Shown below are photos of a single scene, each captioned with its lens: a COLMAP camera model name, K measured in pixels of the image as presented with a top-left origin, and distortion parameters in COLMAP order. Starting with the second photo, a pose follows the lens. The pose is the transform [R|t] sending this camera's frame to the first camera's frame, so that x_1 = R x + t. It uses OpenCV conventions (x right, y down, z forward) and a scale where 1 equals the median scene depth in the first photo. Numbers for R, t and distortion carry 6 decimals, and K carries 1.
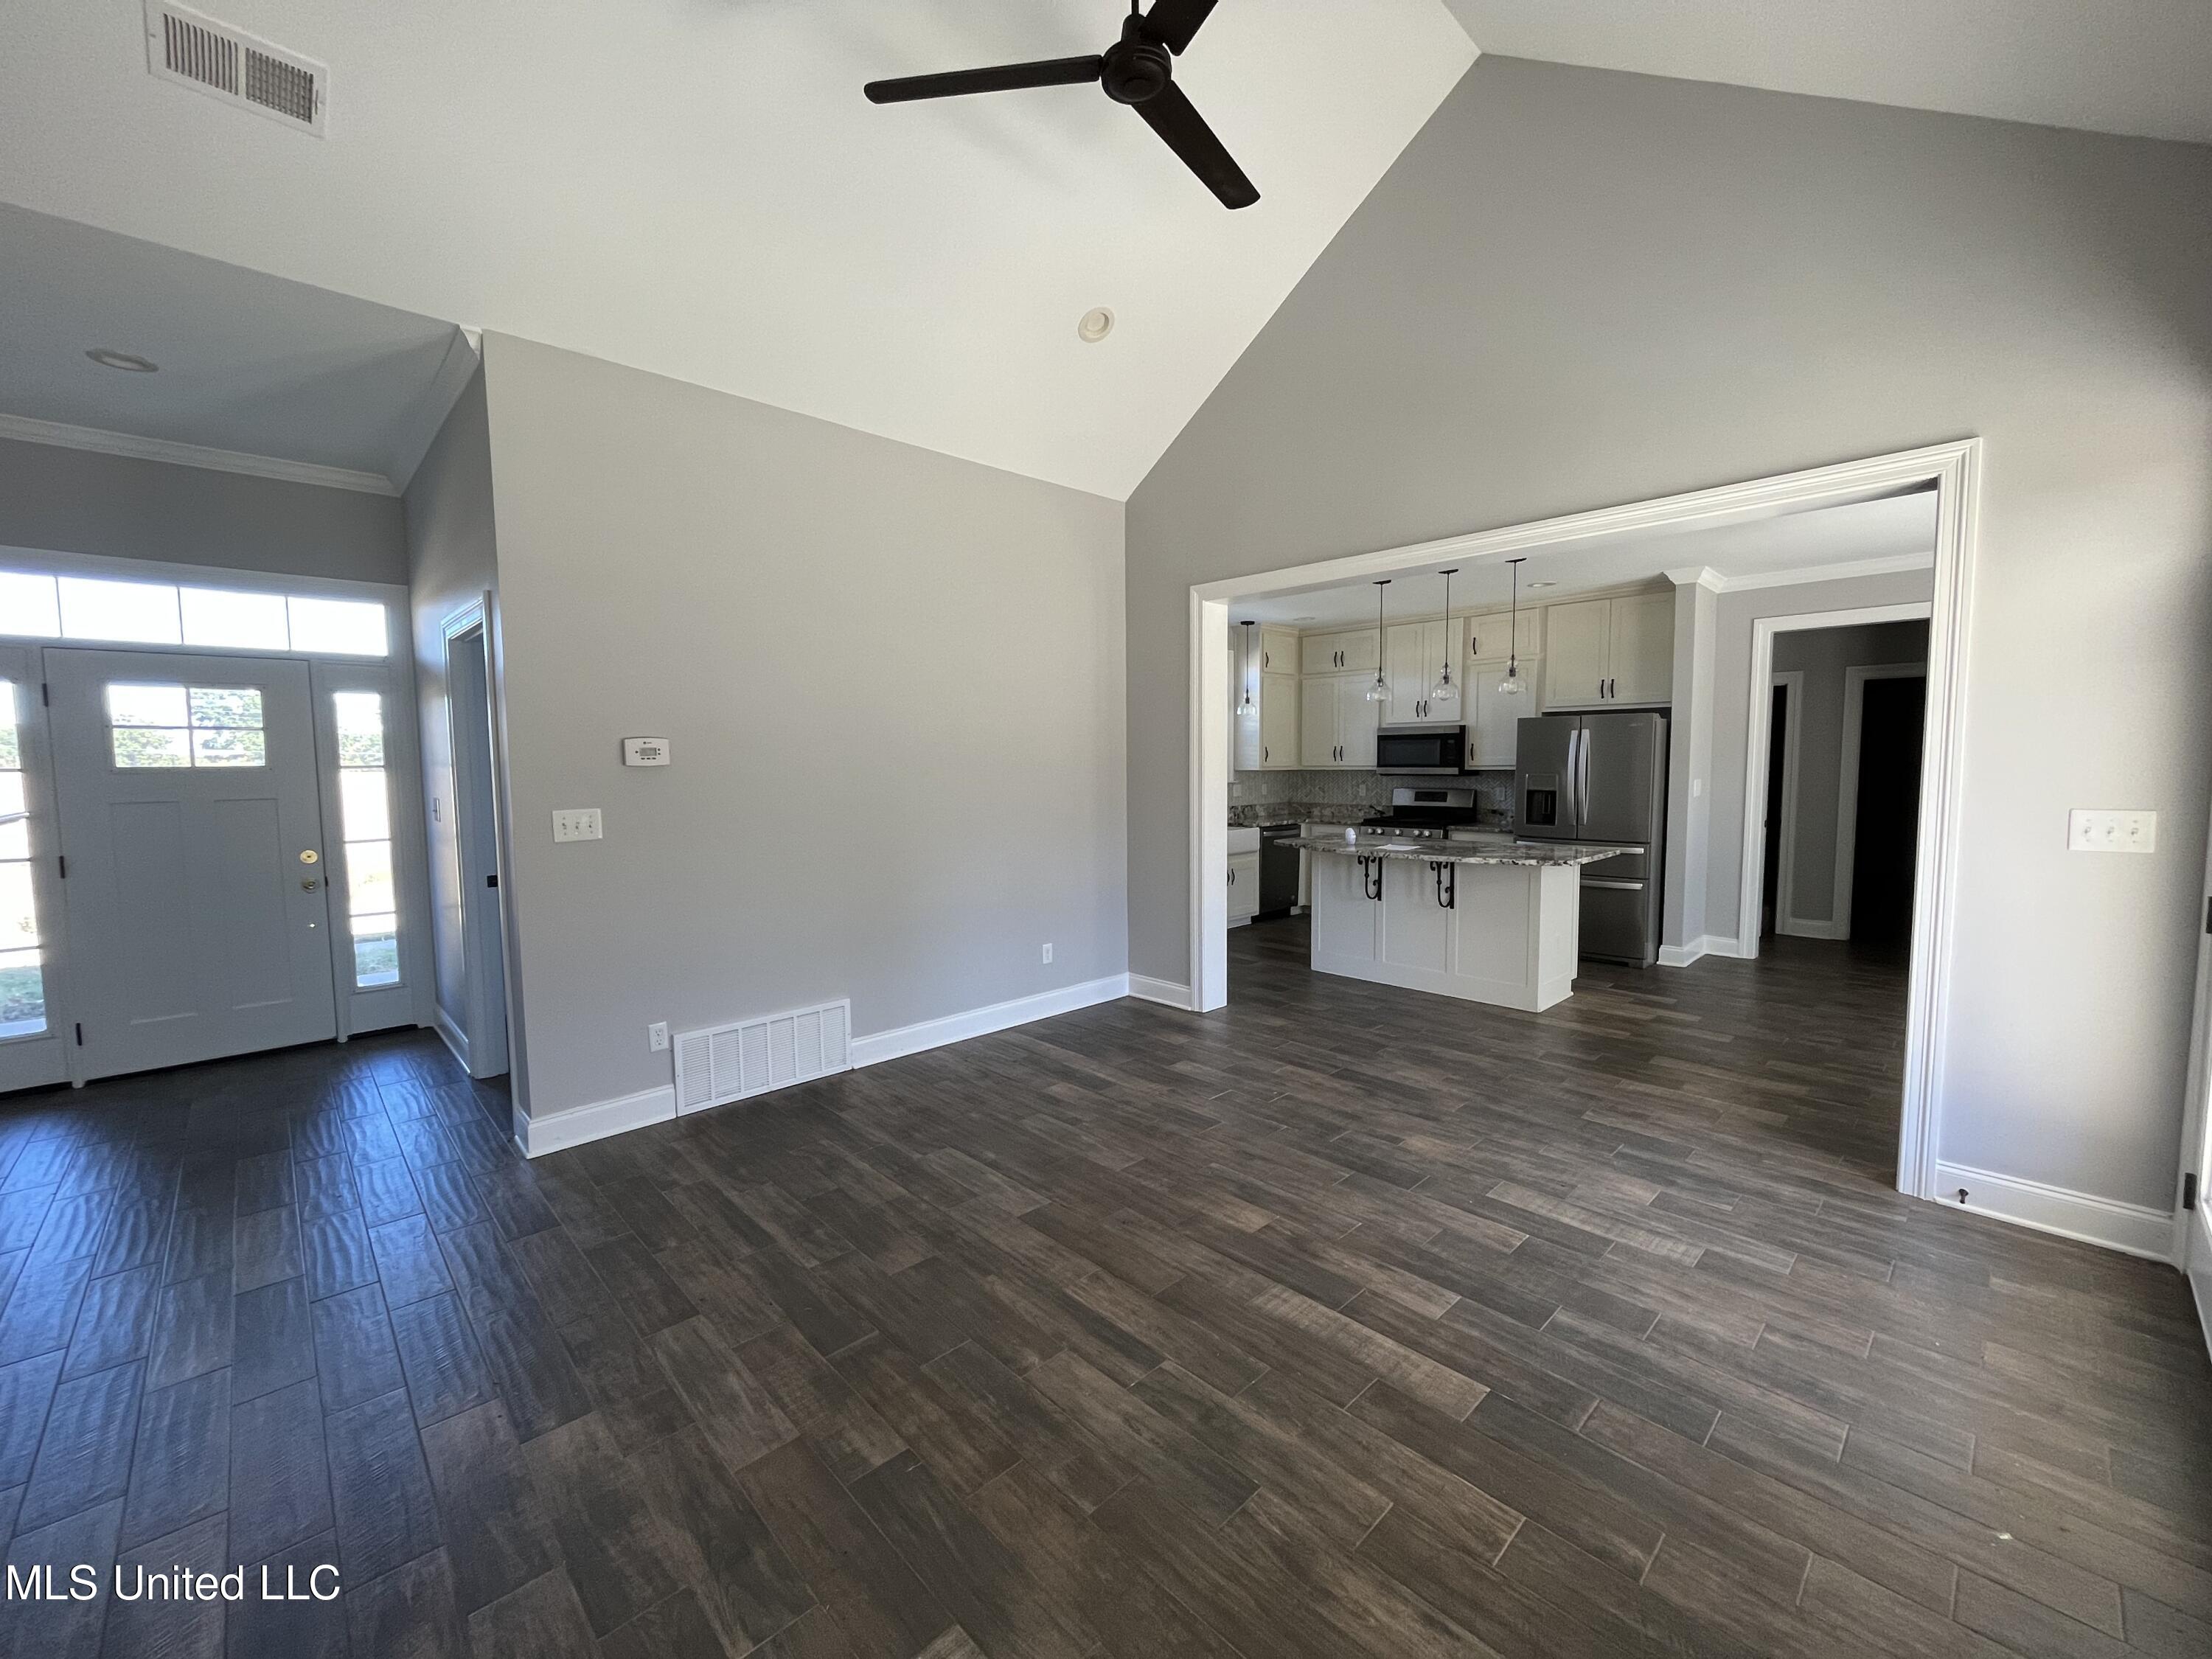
lens RADIAL K [[886.6, 0, 1106.0], [0, 886.6, 829.5], [0, 0, 1]] dist [-0.001122, -0.000418]
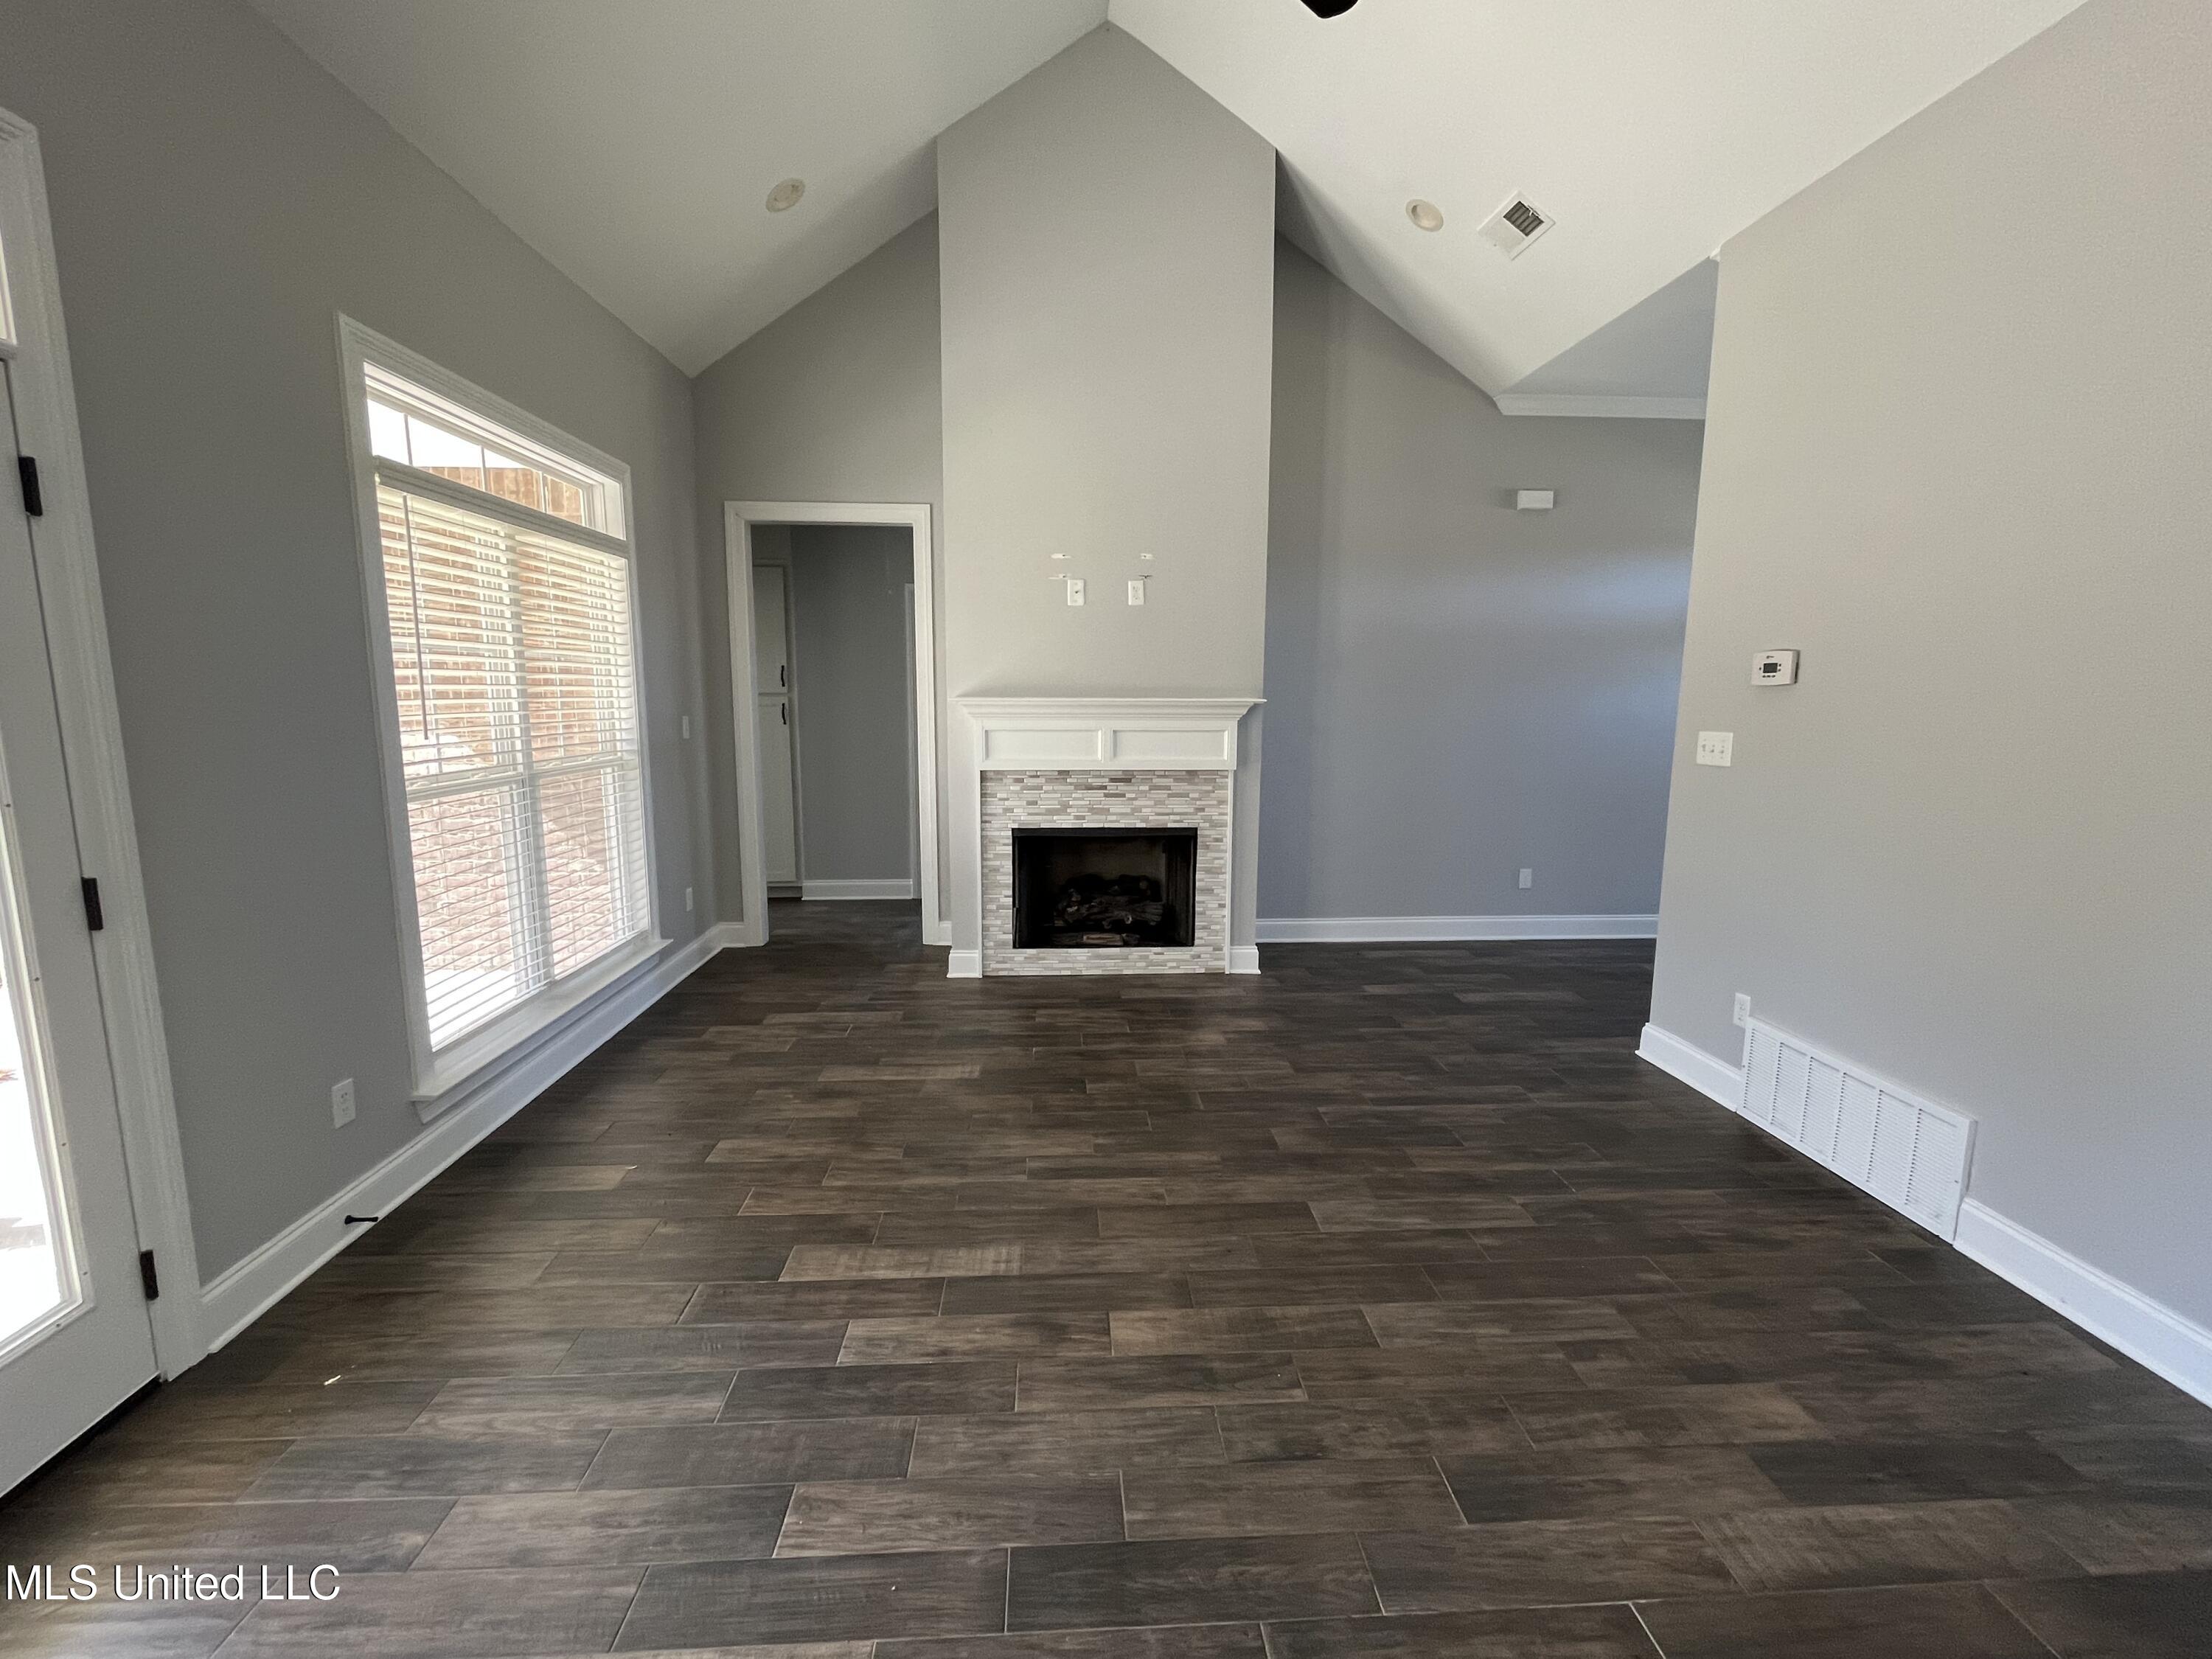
lens RADIAL K [[952.0, 0, 1097.8], [0, 952.0, 823.6], [0, 0, 1]] dist [-0.002733, -0.000431]
pose [[-0.654643, 0.113275, -0.747403, 0.573836], [-0.059391, 0.977946, 0.200236, -0.087852], [0.753602, 0.175472, -0.633478, 1.130044]]
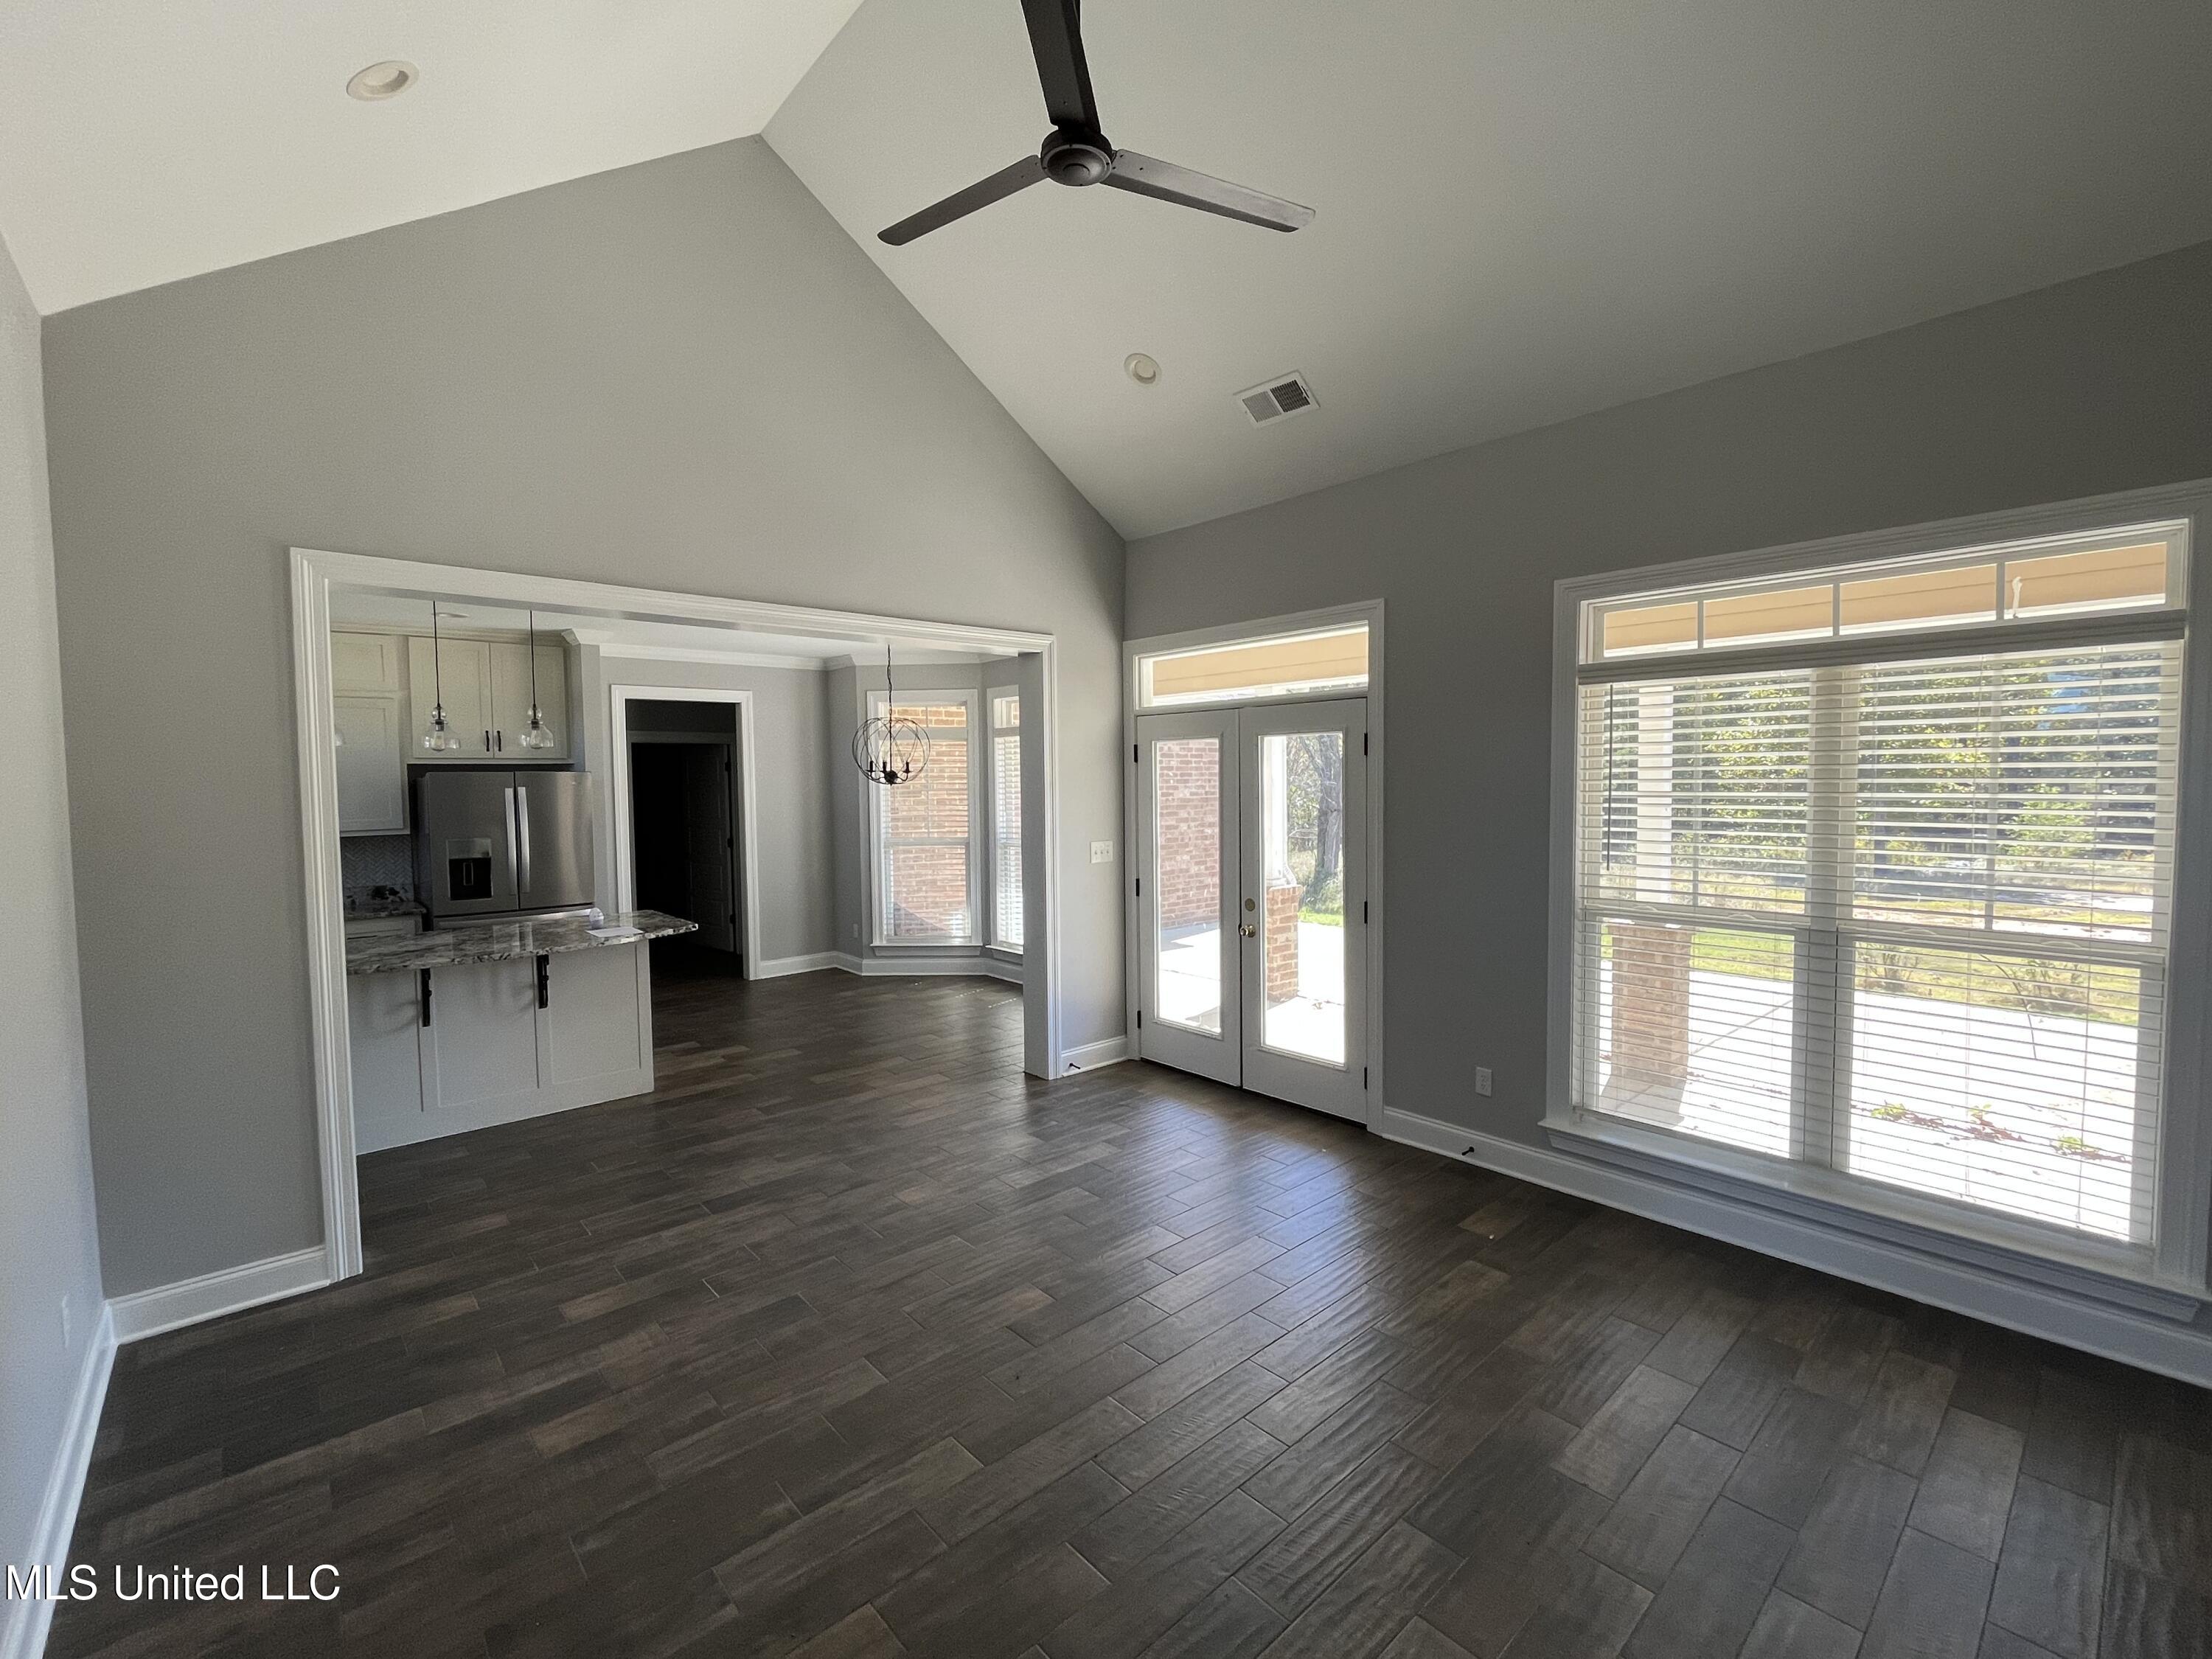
lens RADIAL K [[952.0, 0, 1097.8], [0, 952.0, 823.6], [0, 0, 1]] dist [-0.002733, -0.000431]
pose [[0.041938, -0.039796, 0.998327, -0.720127], [0.092846, 0.995038, 0.035765, -0.100955], [-0.994797, 0.091191, 0.045424, 0.672646]]
